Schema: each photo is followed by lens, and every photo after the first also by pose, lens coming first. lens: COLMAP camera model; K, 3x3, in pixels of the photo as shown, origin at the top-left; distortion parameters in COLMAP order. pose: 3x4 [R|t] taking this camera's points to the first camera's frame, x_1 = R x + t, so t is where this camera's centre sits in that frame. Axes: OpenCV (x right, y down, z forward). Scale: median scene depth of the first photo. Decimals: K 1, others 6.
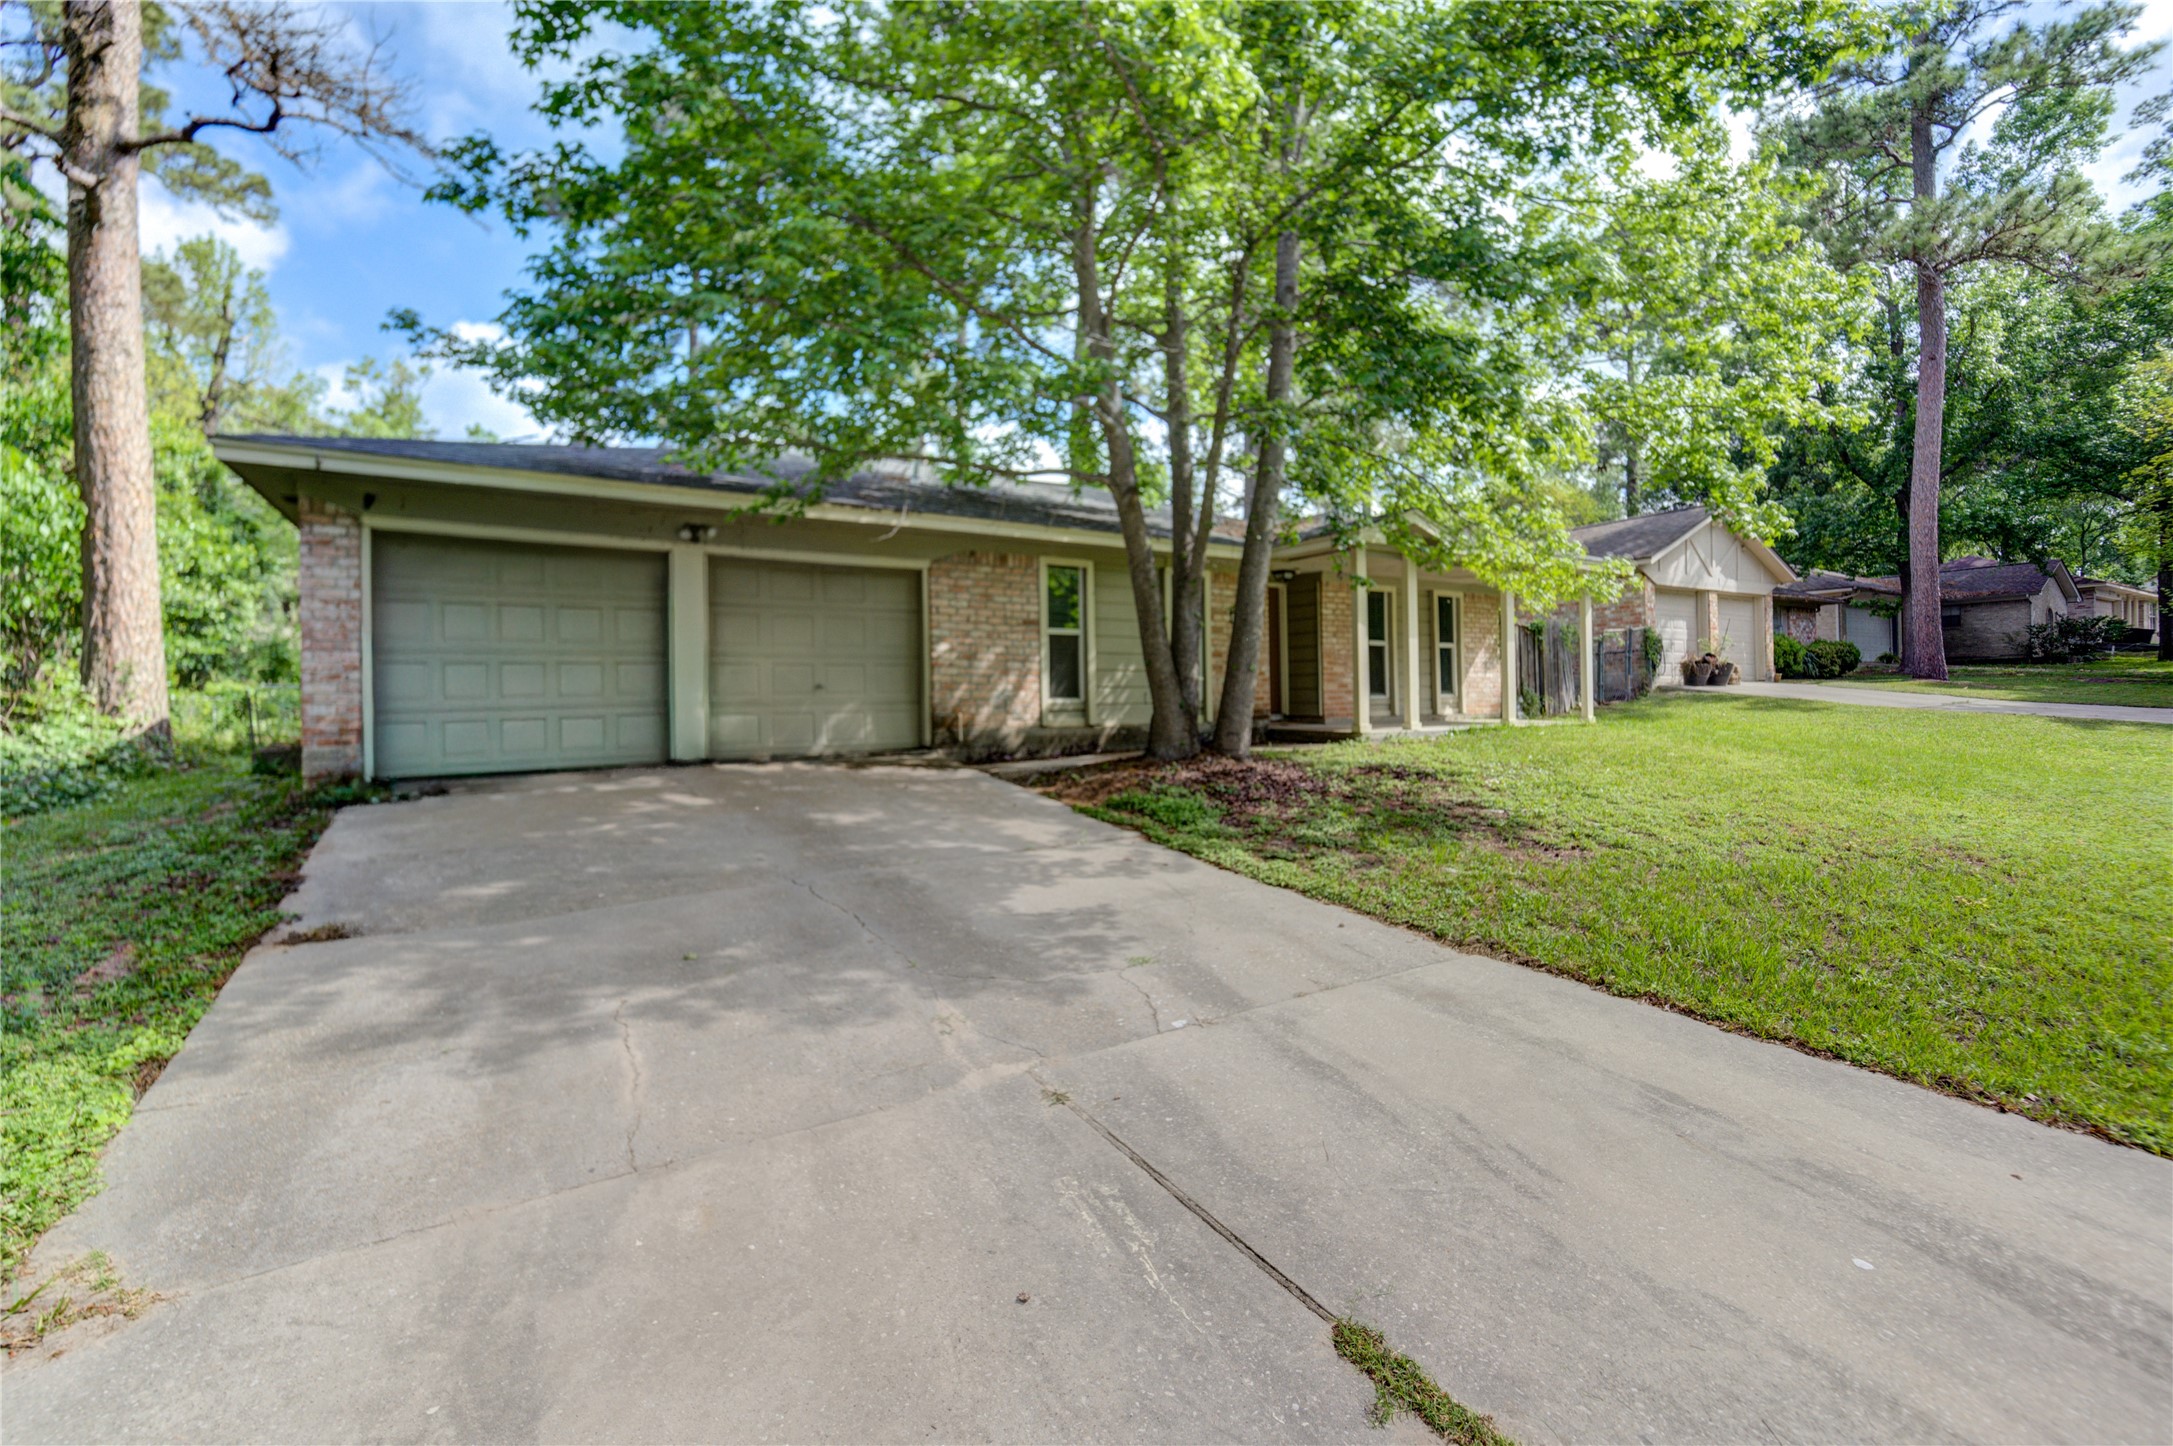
lens RADIAL K [[929.6, 0, 1075.7], [0, 929.6, 706.1], [0, 0, 1]] dist [-0.011773, -0.000254]
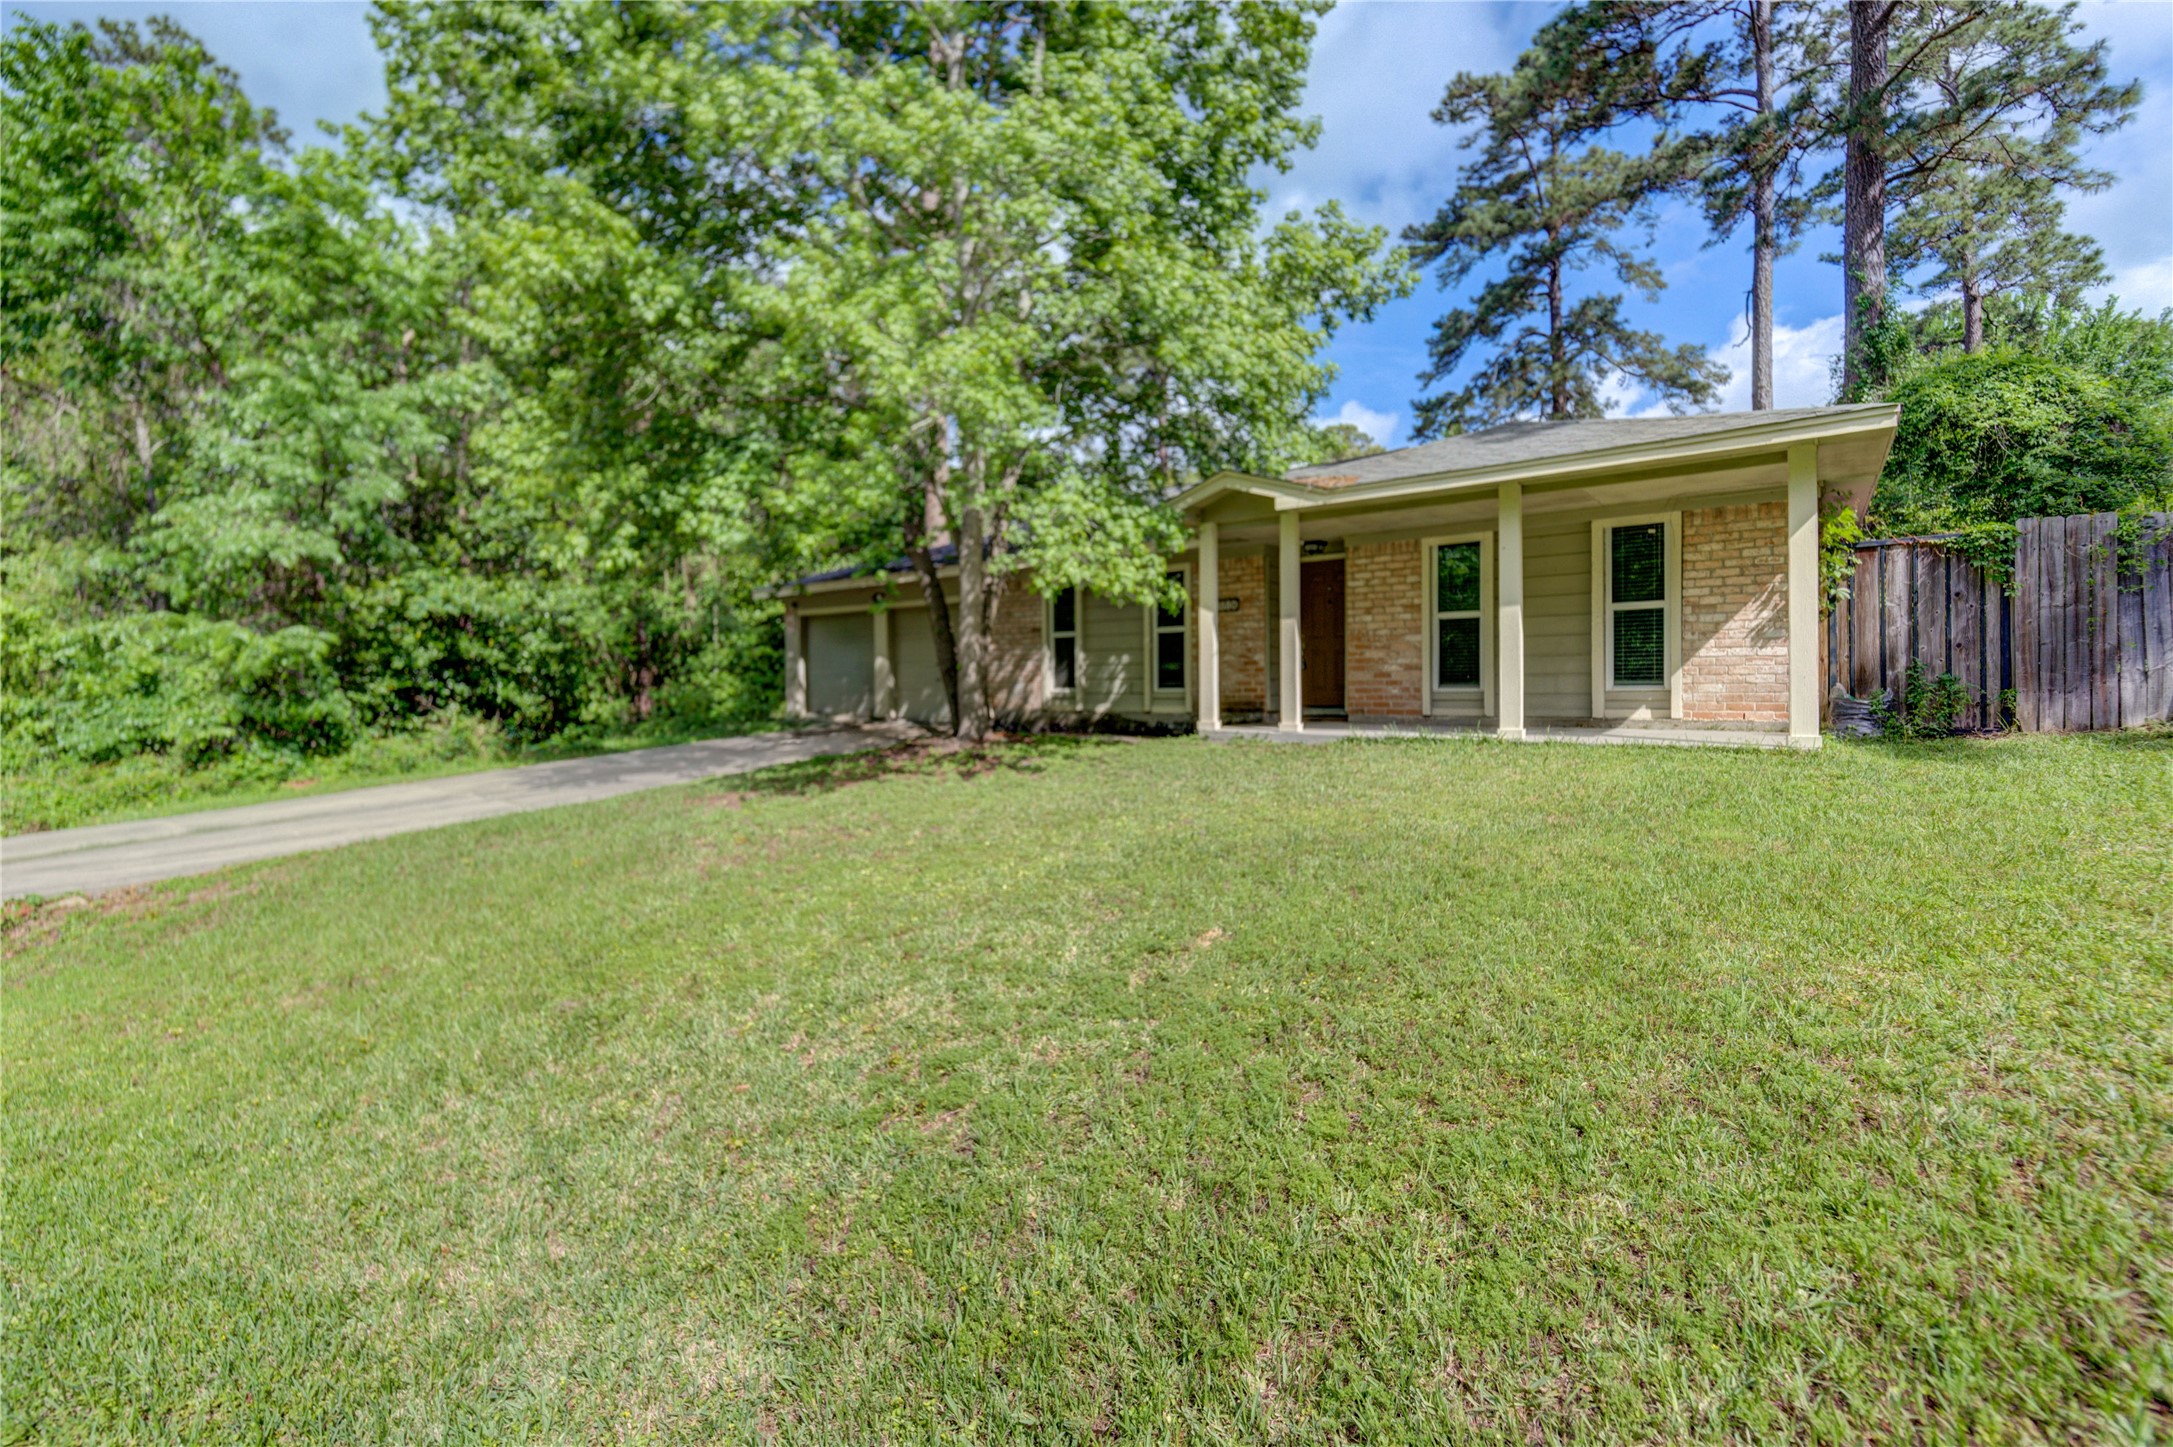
lens RADIAL K [[929.6, 0, 1075.7], [0, 929.6, 706.6], [0, 0, 1]] dist [-0.011773, -0.000254]
pose [[0.287430, 0.022469, -0.957538, 1.209575], [-0.014831, 0.999709, 0.019007, -0.007407], [0.957687, 0.008738, 0.287680, 0.643378]]
